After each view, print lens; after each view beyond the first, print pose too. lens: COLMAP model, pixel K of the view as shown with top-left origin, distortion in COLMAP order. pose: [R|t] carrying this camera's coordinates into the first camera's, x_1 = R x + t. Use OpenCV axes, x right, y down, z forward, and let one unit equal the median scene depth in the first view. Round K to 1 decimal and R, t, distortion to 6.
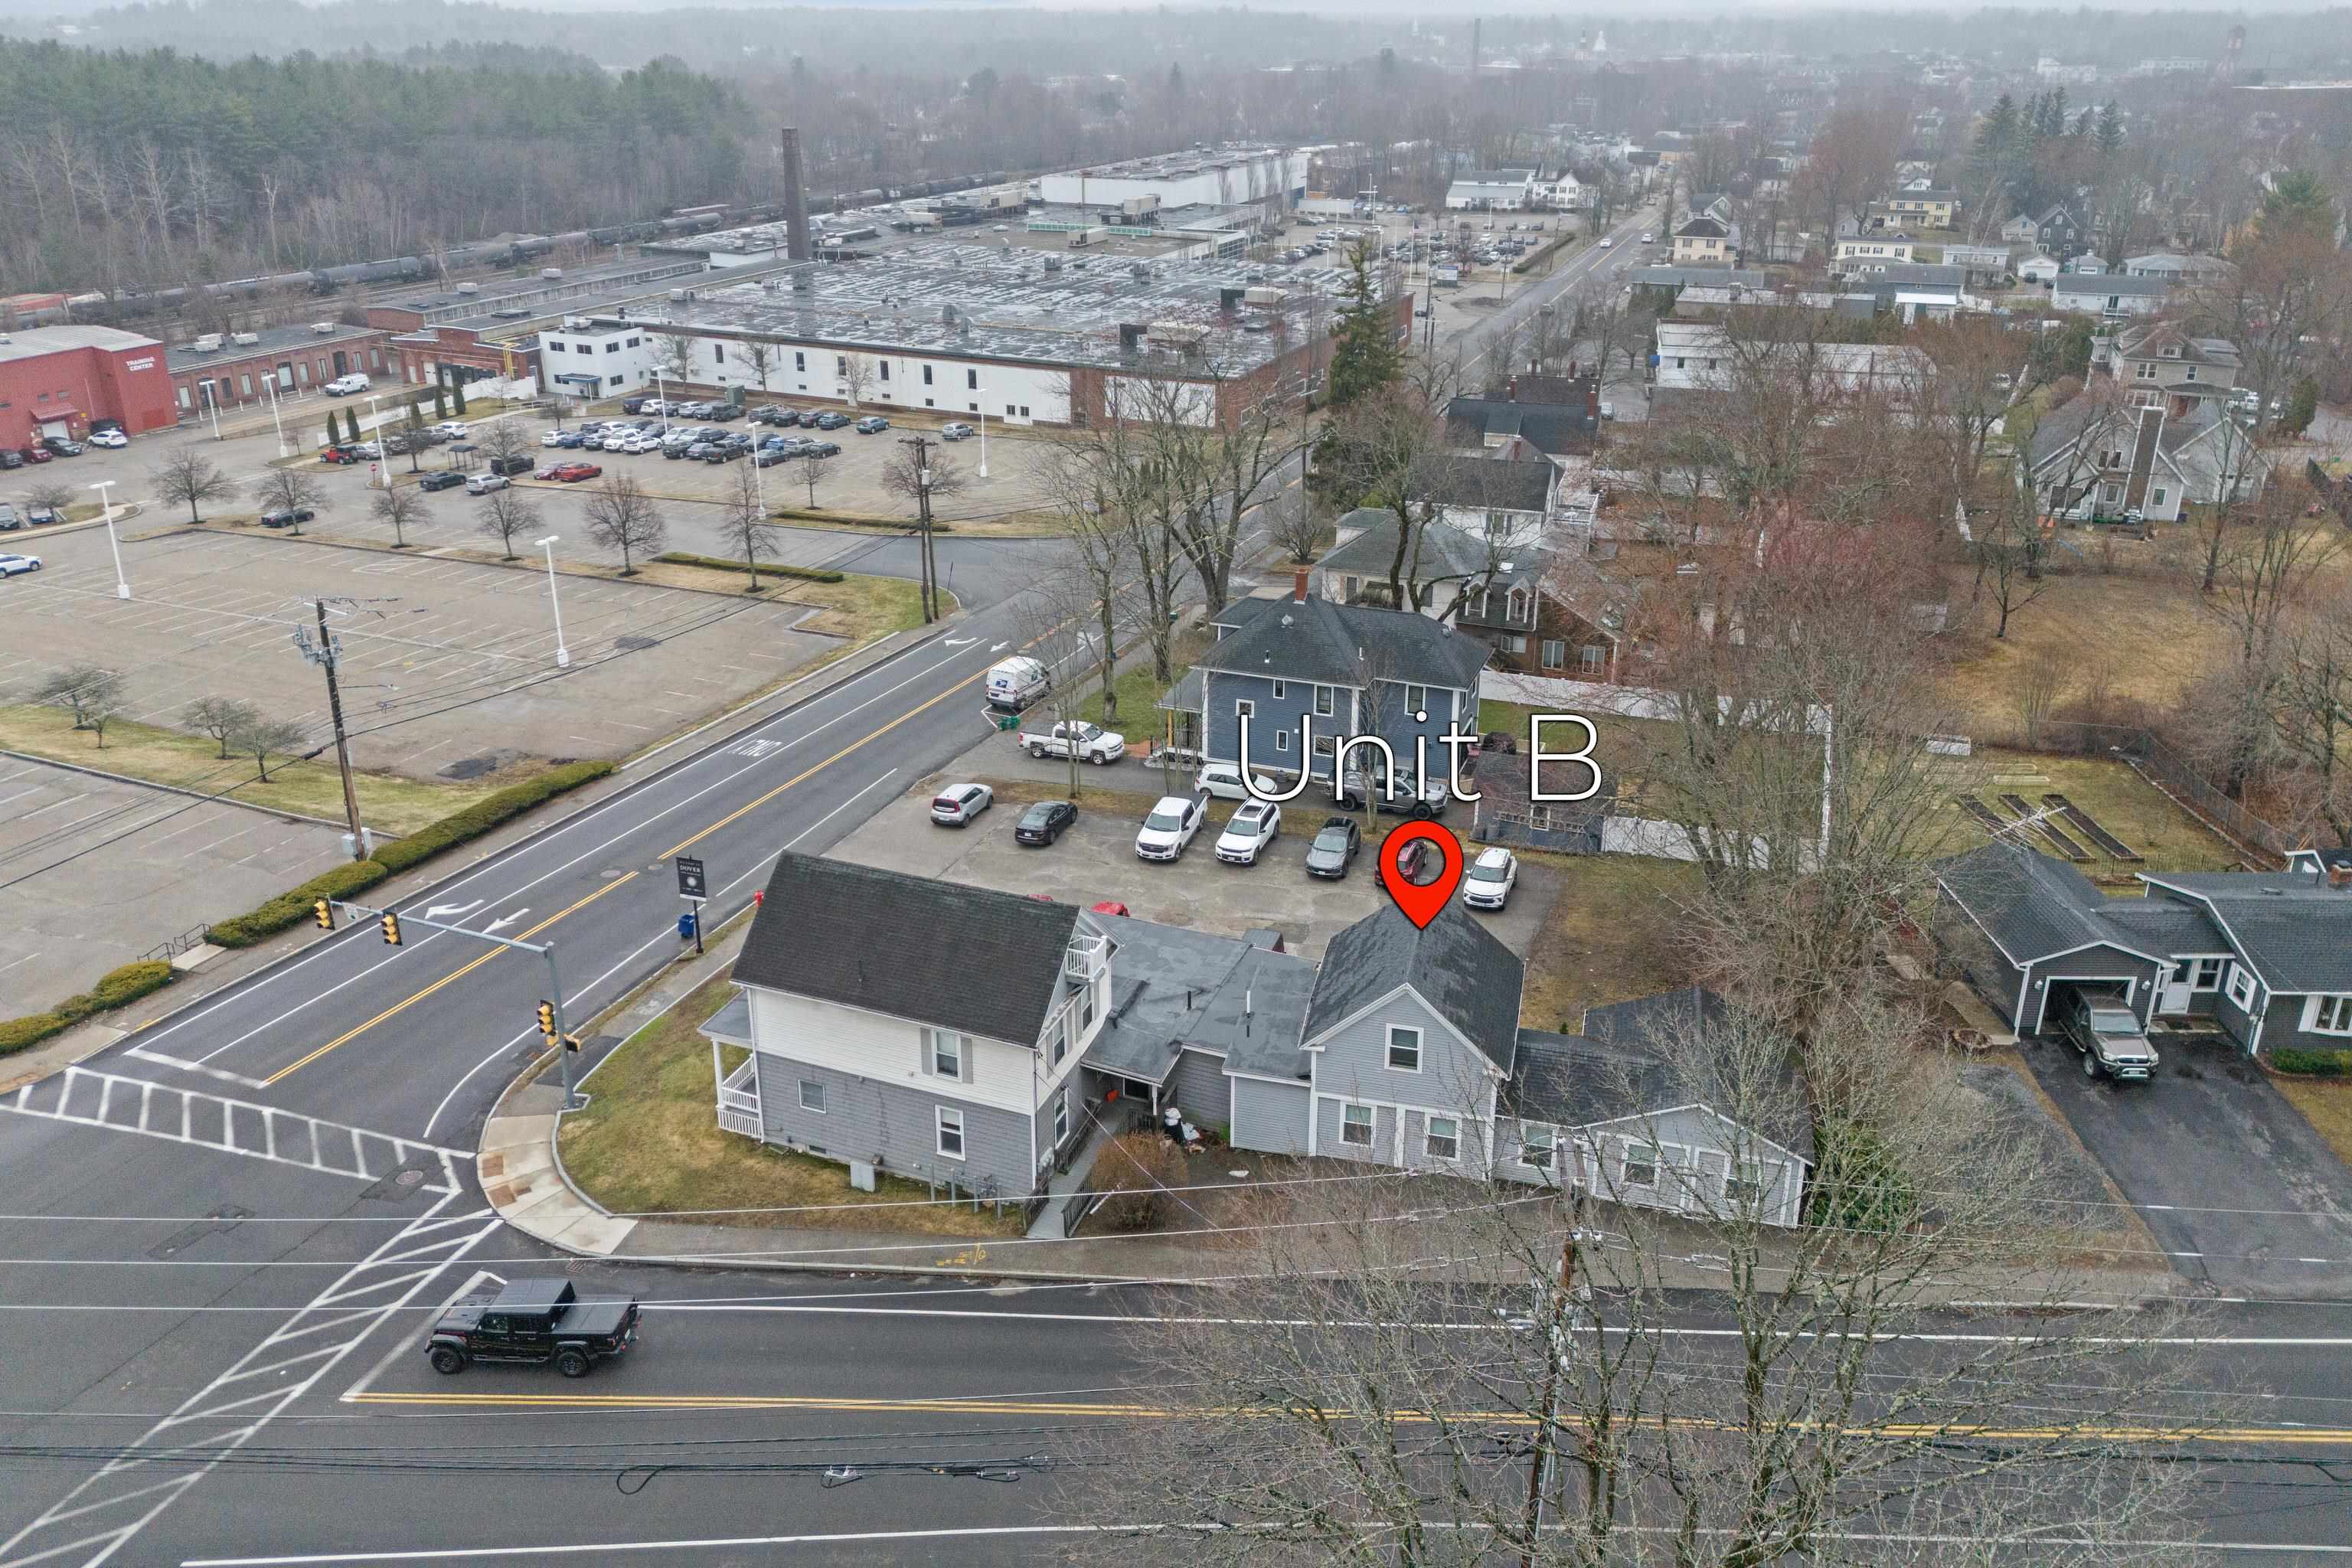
lens RADIAL K [[1682.1, 0, 1176.0], [0, 1682.1, 784.0], [0, 0, 1]] dist [0.084775, -0.074849]
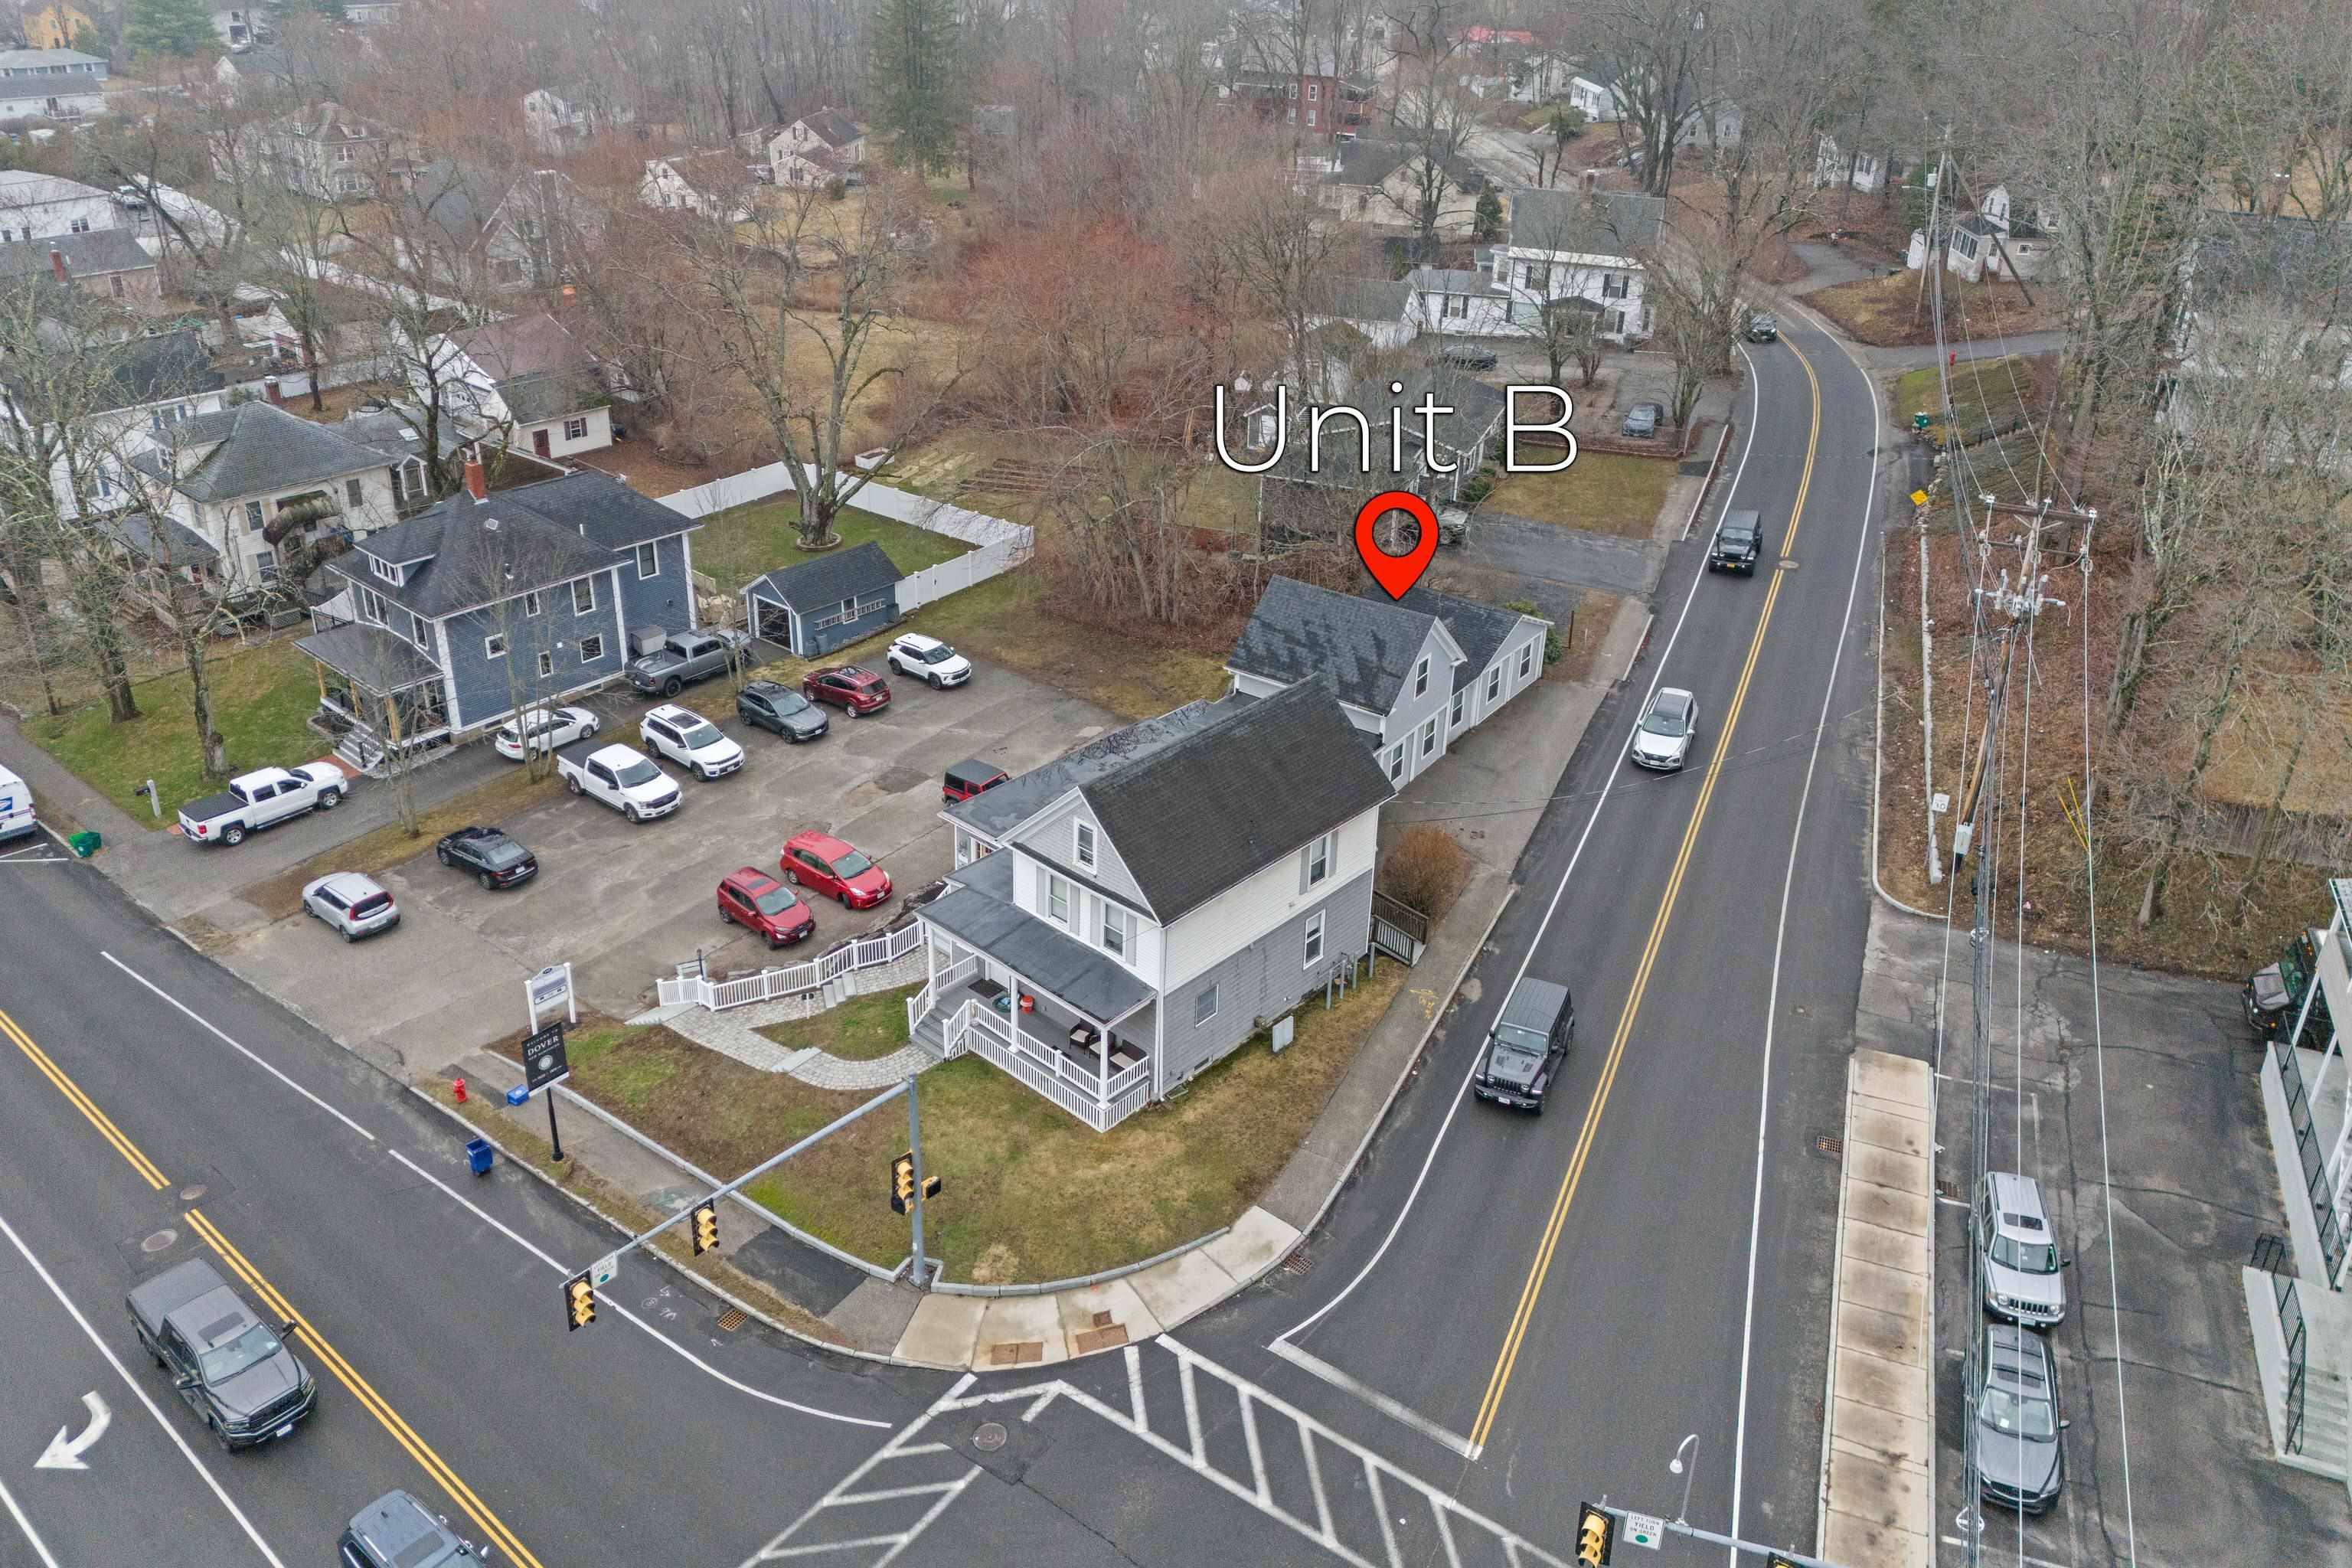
lens RADIAL K [[1739.0, 0, 1176.0], [0, 1739.0, 784.0], [0, 0, 1]] dist [0.084360, -0.078728]
pose [[0.346859, -0.434315, 0.831300, -0.903873], [0.362217, 0.879592, 0.308410, -0.202621], [-0.865152, 0.194136, 0.462411, 0.543543]]
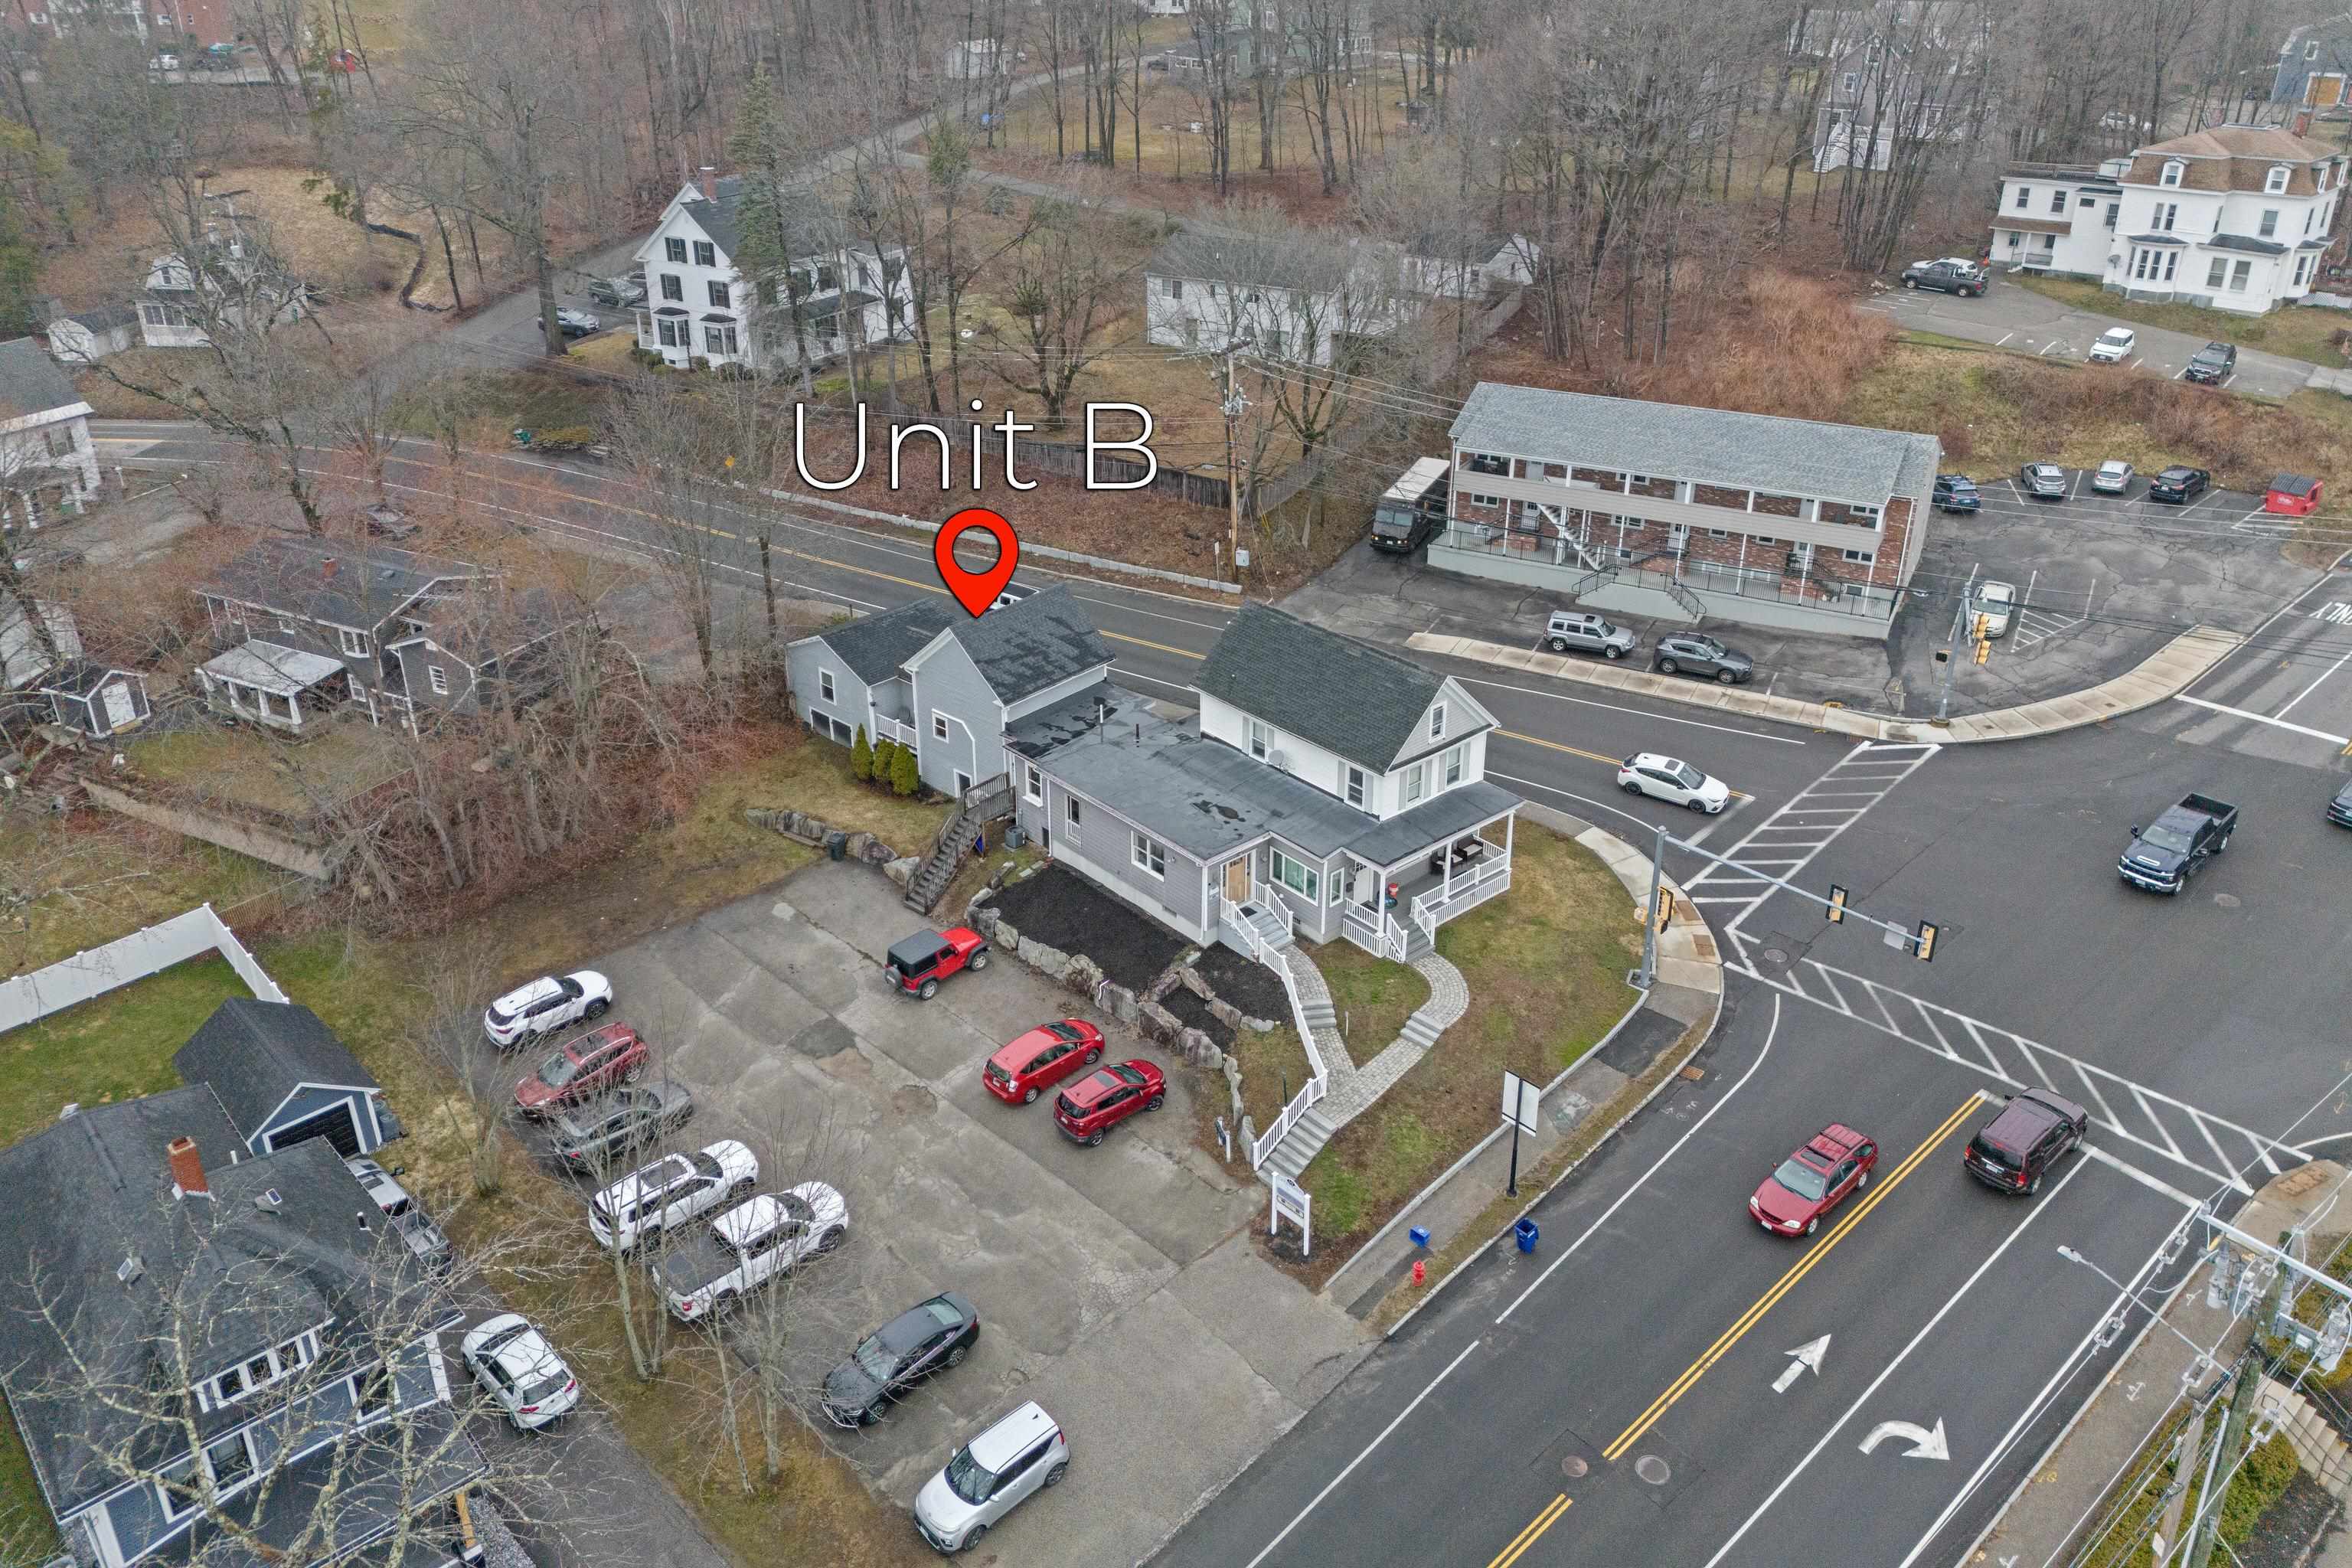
lens RADIAL K [[1684.2, 0, 1185.3], [0, 1684.2, 731.8], [0, 0, 1]] dist [0.072211, -0.054168]
pose [[-0.893116, -0.195425, 0.405158, -0.524050], [0.187298, 0.657348, 0.729940, -0.765427], [-0.408979, 0.727806, -0.550485, 1.668692]]
